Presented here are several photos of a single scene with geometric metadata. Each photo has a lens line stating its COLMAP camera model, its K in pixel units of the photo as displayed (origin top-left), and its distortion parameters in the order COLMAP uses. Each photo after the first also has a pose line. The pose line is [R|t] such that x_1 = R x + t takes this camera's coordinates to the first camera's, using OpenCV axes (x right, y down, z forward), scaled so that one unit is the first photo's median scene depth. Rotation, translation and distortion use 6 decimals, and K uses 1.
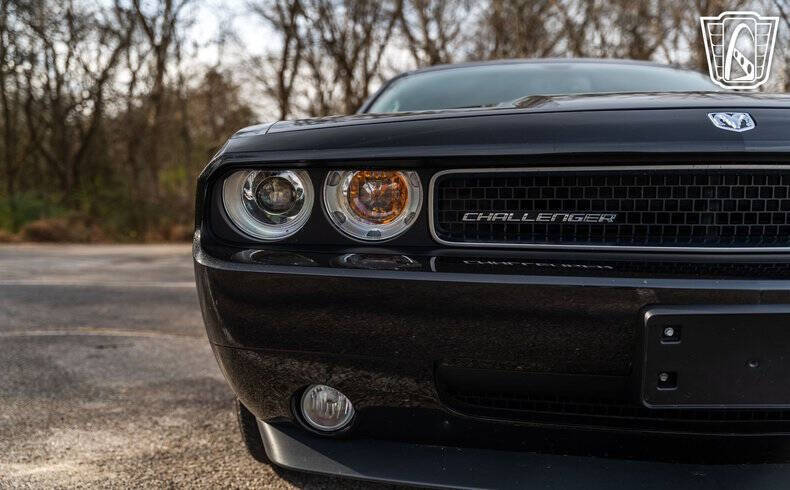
lens RADIAL K [[814.6, 0, 396.9], [0, 814.6, 253.9], [0, 0, 1]] dist [0.000219, -0.017277]
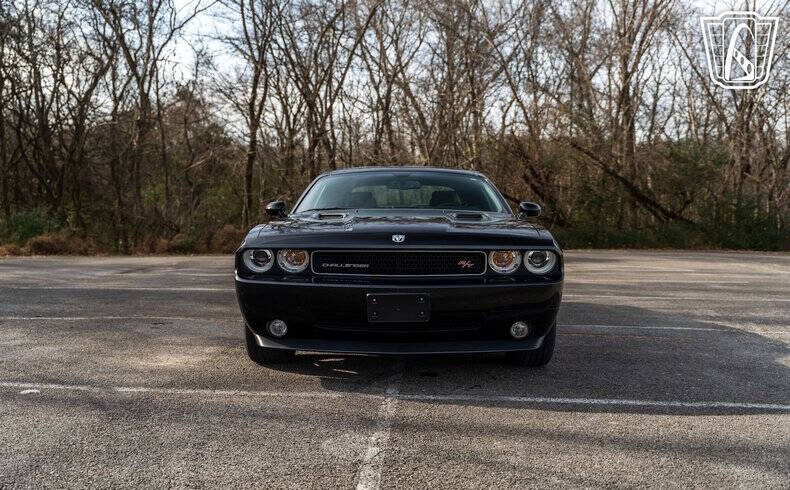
lens RADIAL K [[814.6, 0, 396.9], [0, 814.6, 253.9], [0, 0, 1]] dist [0.000219, -0.017277]
pose [[0.999225, 0.001256, 0.039334, 0.019148], [-0.000953, 0.999970, -0.007735, -0.005065], [-0.039342, 0.007691, 0.999196, -0.167243]]
